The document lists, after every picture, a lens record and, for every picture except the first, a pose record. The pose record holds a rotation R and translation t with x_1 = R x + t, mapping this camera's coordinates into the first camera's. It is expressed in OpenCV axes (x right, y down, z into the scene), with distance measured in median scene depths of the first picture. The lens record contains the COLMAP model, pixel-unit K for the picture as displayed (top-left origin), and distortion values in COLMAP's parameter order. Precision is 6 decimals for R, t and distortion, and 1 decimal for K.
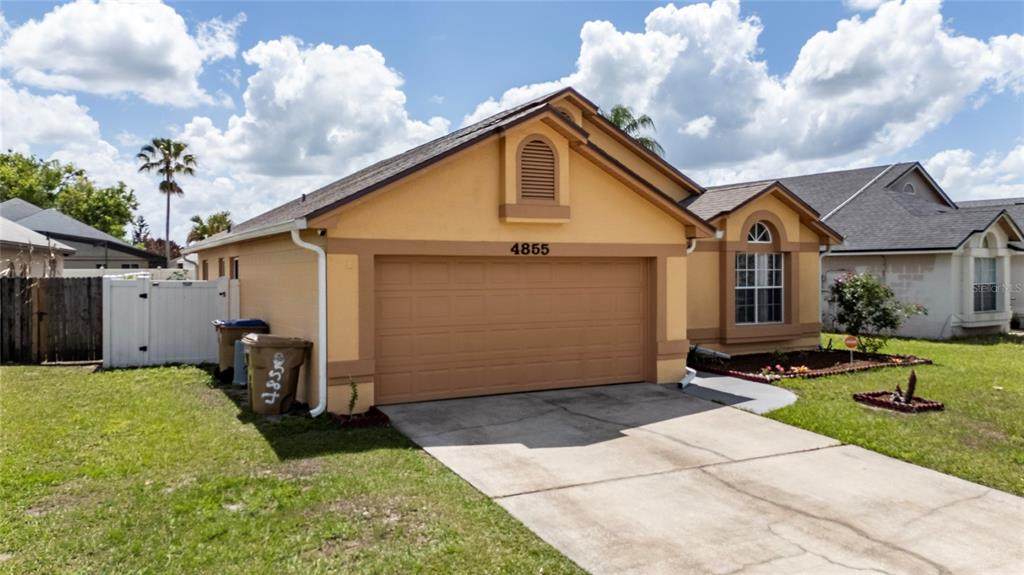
lens RADIAL K [[741.2, 0, 512.0], [0, 741.2, 287.5], [0, 0, 1]] dist [0.072555, -0.054199]
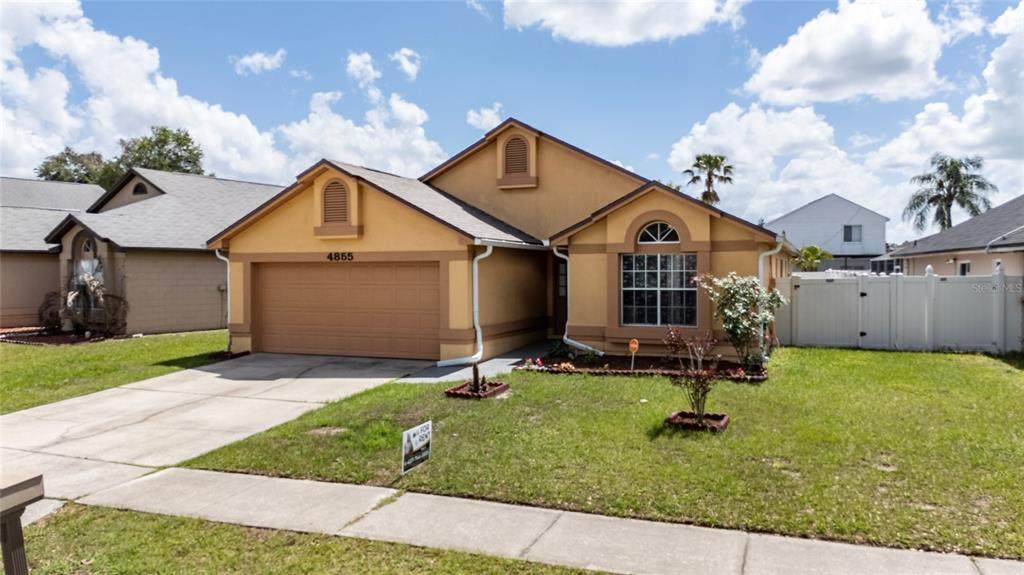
lens RADIAL K [[741.2, 0, 512.0], [0, 741.2, 287.5], [0, 0, 1]] dist [0.072555, -0.054199]
pose [[0.633600, 0.019285, -0.773420, 1.364897], [-0.017379, 0.999792, 0.010693, -0.012976], [0.773466, 0.006666, 0.633803, 0.338280]]
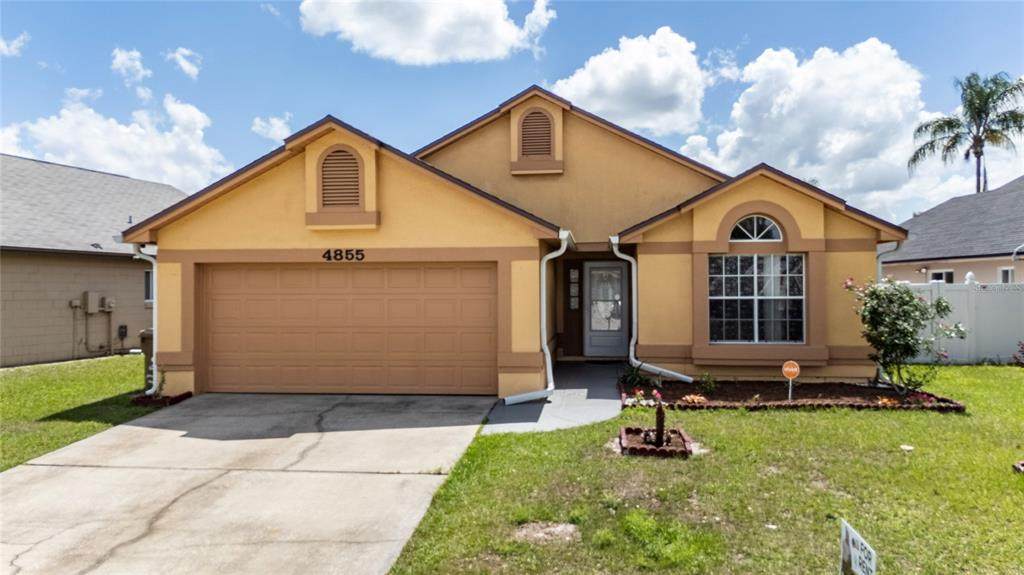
lens RADIAL K [[741.2, 0, 512.0], [0, 741.2, 287.5], [0, 0, 1]] dist [0.072555, -0.054199]
pose [[0.819179, 0.000445, -0.573538, 0.814356], [-0.012146, 0.999789, -0.016574, 0.007911], [0.573410, 0.020543, 0.819011, 0.284395]]
